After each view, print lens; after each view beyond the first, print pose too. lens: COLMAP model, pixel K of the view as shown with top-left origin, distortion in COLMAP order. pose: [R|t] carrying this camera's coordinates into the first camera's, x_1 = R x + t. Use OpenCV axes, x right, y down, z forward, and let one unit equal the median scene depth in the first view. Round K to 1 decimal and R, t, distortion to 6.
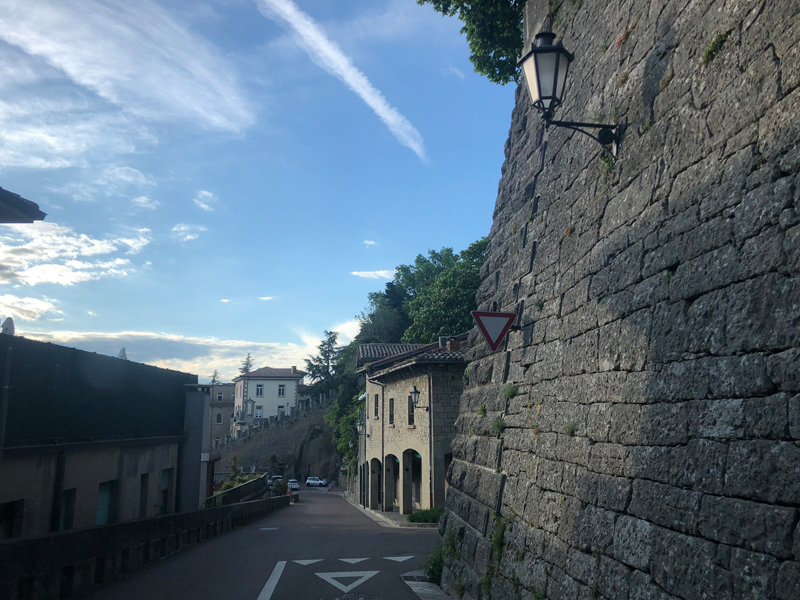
lens RADIAL K [[650.9, 0, 400.0], [0, 650.9, 300.0], [0, 0, 1]] dist [0.199721, 0.000916]
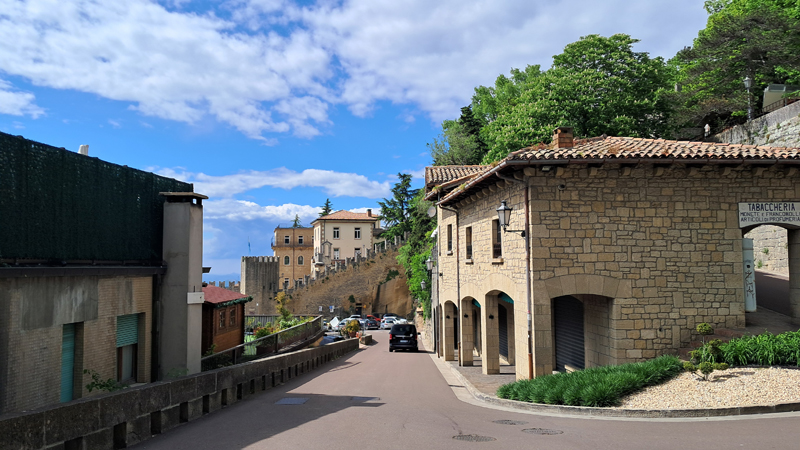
lens RADIAL K [[623.0, 0, 400.0], [0, 623.0, 225.0], [0, 0, 1]] dist [0.322195, -0.001488]
pose [[0.992820, -0.007227, -0.119403, -0.003046], [0.021194, 0.993009, 0.116118, 0.034691], [0.117730, -0.117815, 0.986032, 0.149654]]
